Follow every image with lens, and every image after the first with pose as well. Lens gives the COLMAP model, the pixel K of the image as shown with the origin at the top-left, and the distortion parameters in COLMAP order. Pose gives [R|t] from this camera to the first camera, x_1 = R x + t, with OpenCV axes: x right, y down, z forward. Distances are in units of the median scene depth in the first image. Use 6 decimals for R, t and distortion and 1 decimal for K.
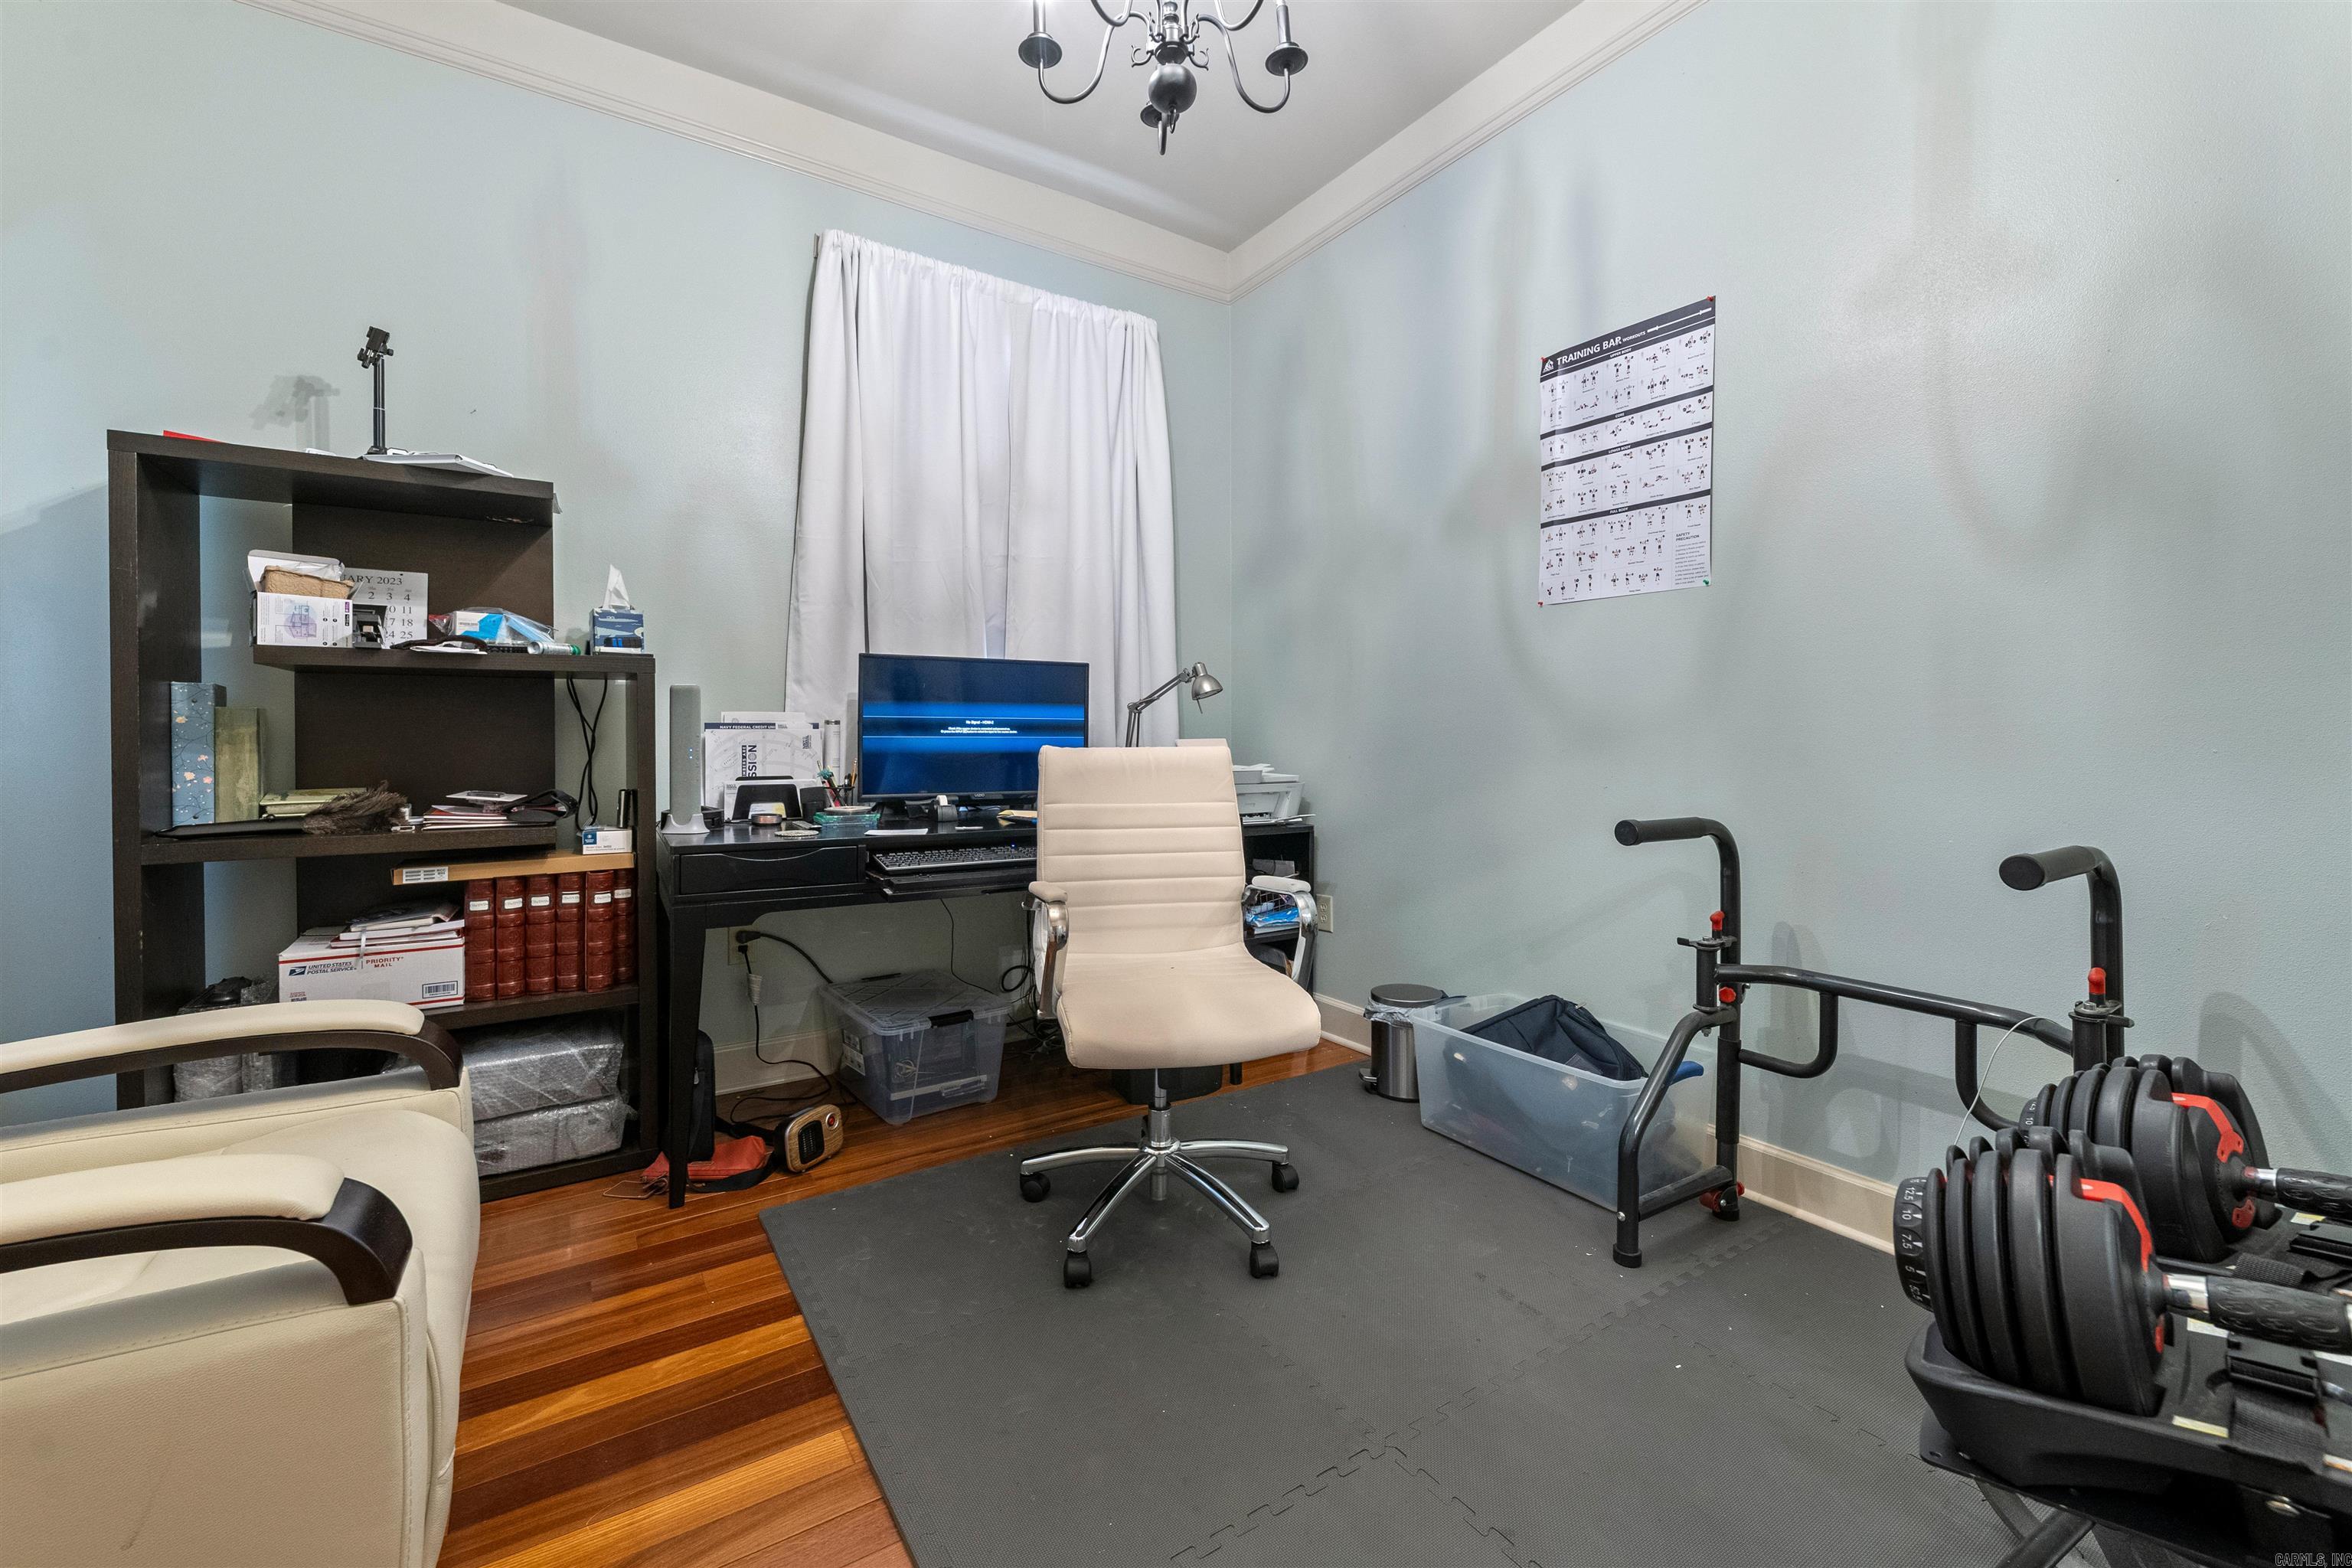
lens RADIAL K [[954.3, 0, 1167.9], [0, 954.3, 739.4], [0, 0, 1]] dist [-0.000400, 0.000162]
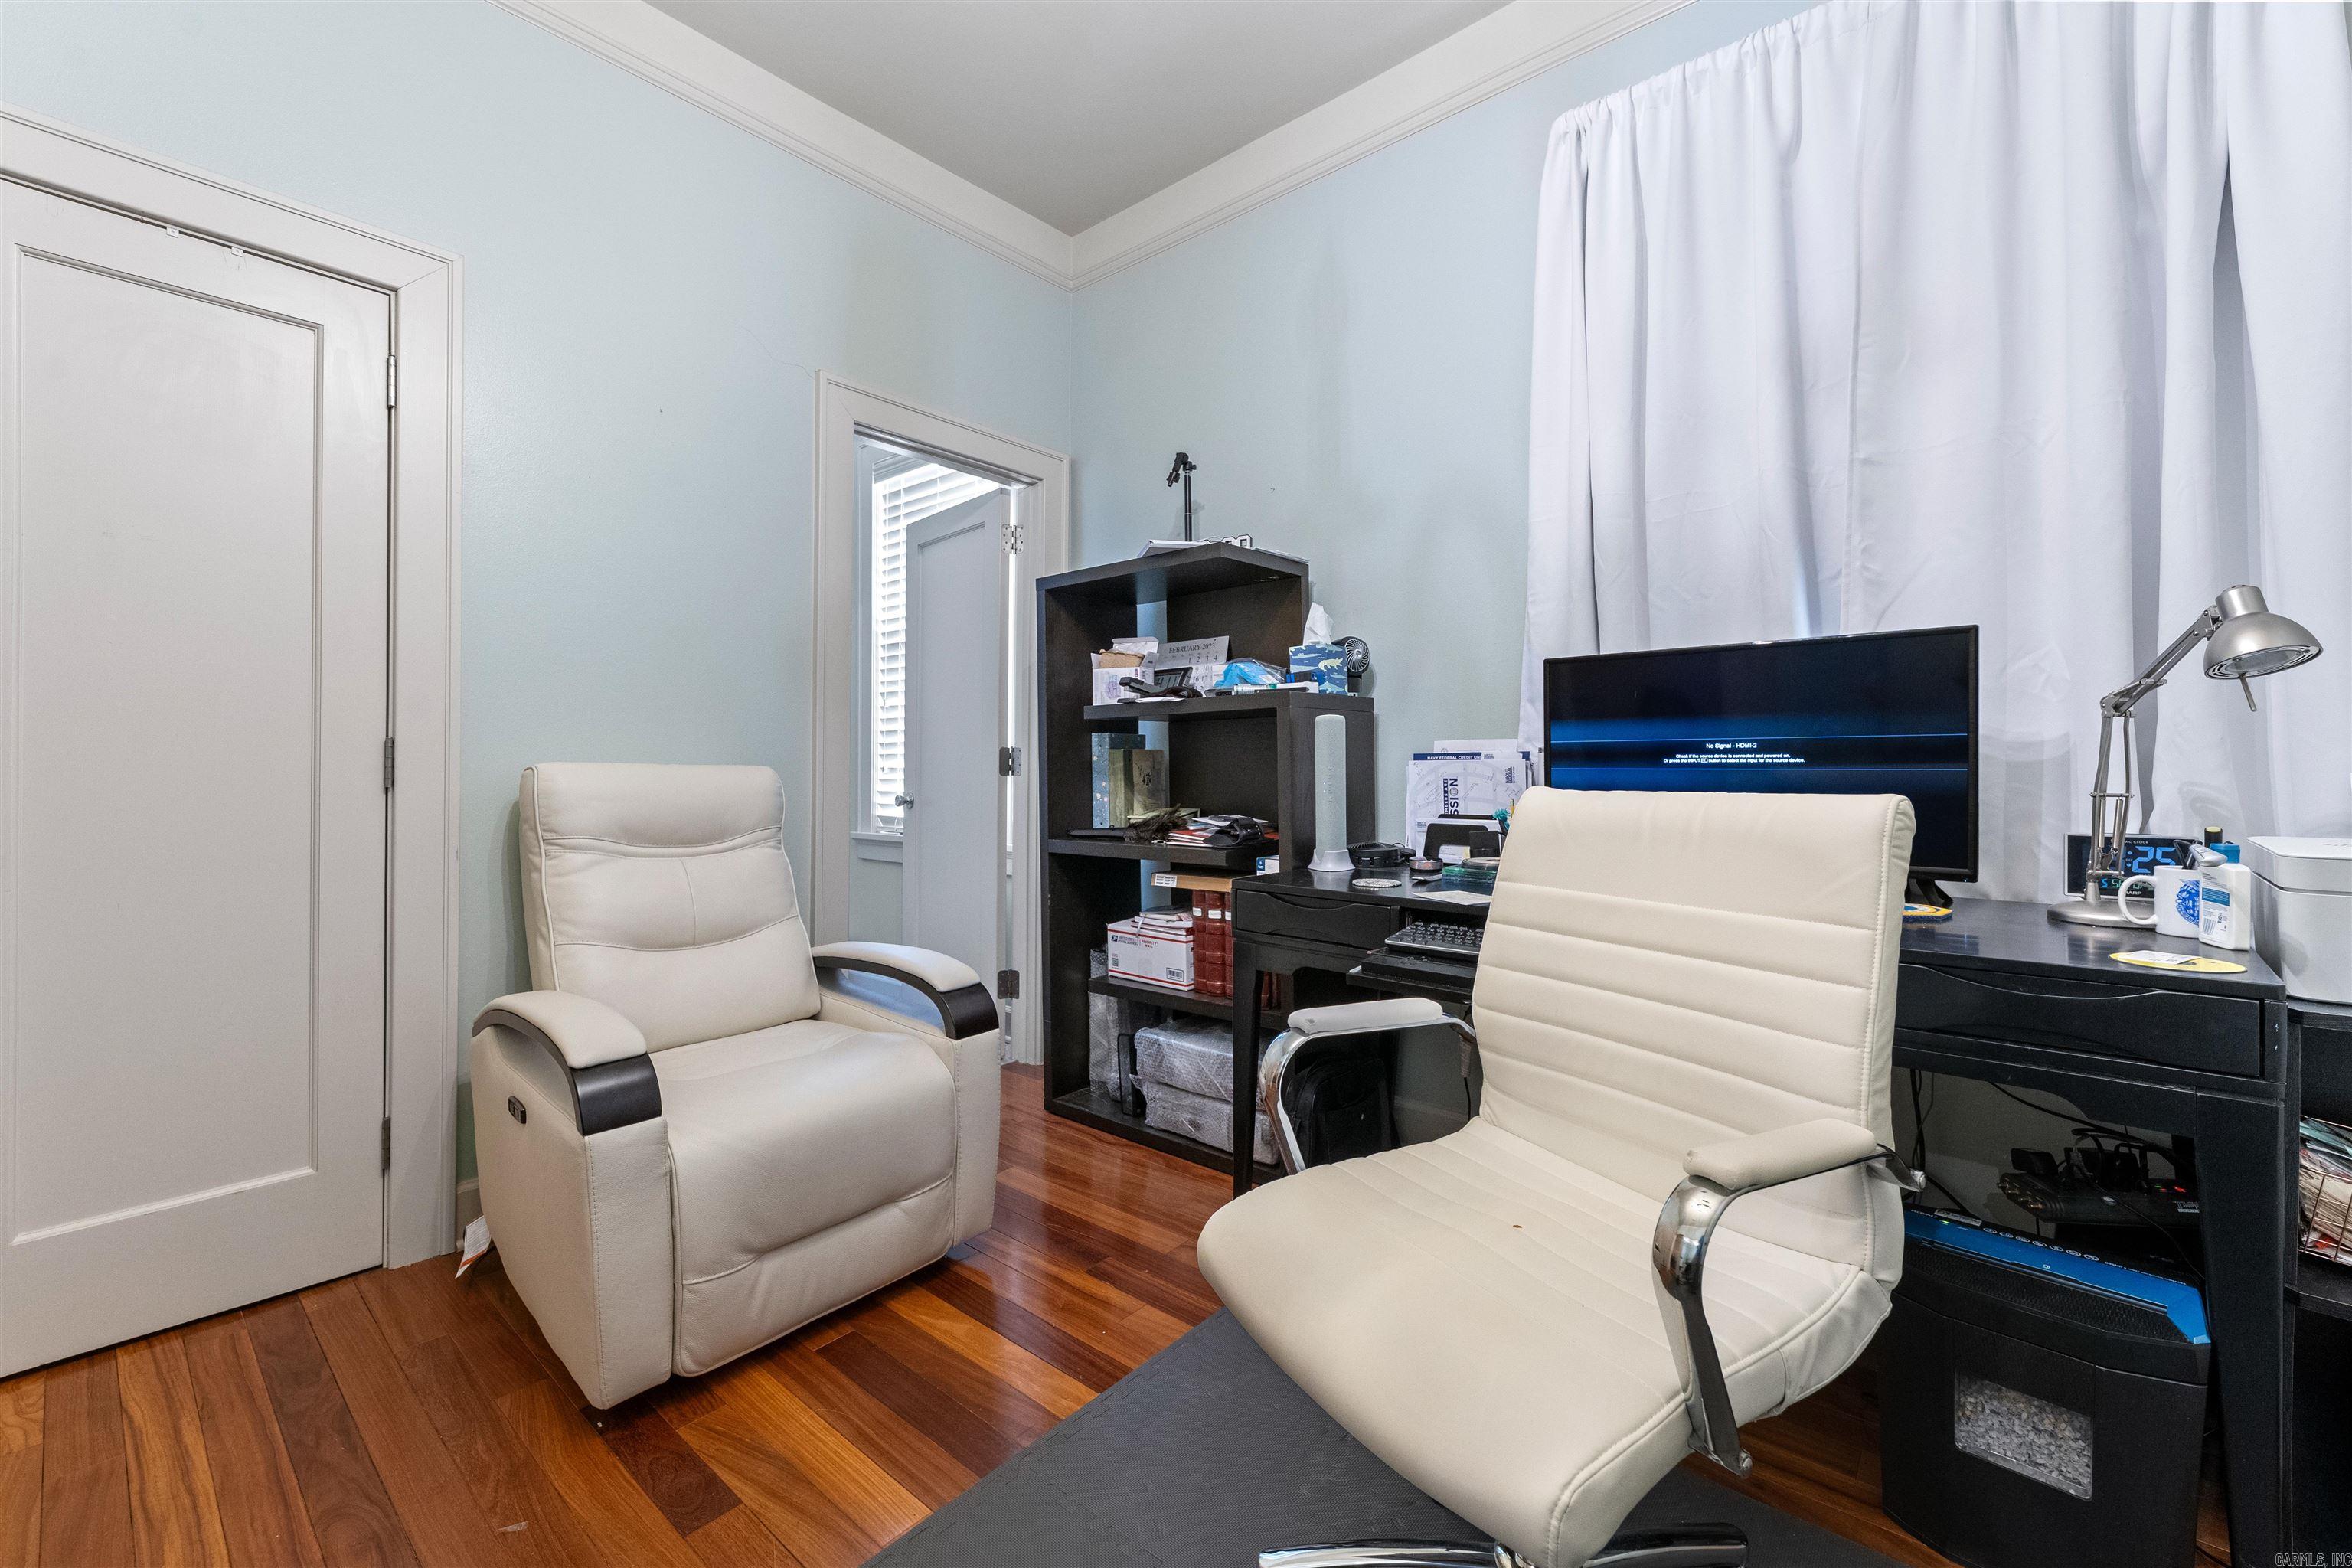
lens RADIAL K [[978.7, 0, 1182.3], [0, 978.7, 766.7], [0, 0, 1]] dist [-0.000589, 0.000117]
pose [[0.275251, -0.000315, -0.961372, 0.402247], [0.003279, 0.999994, 0.000611, -0.006711], [0.961367, -0.003321, 0.275251, 0.579450]]
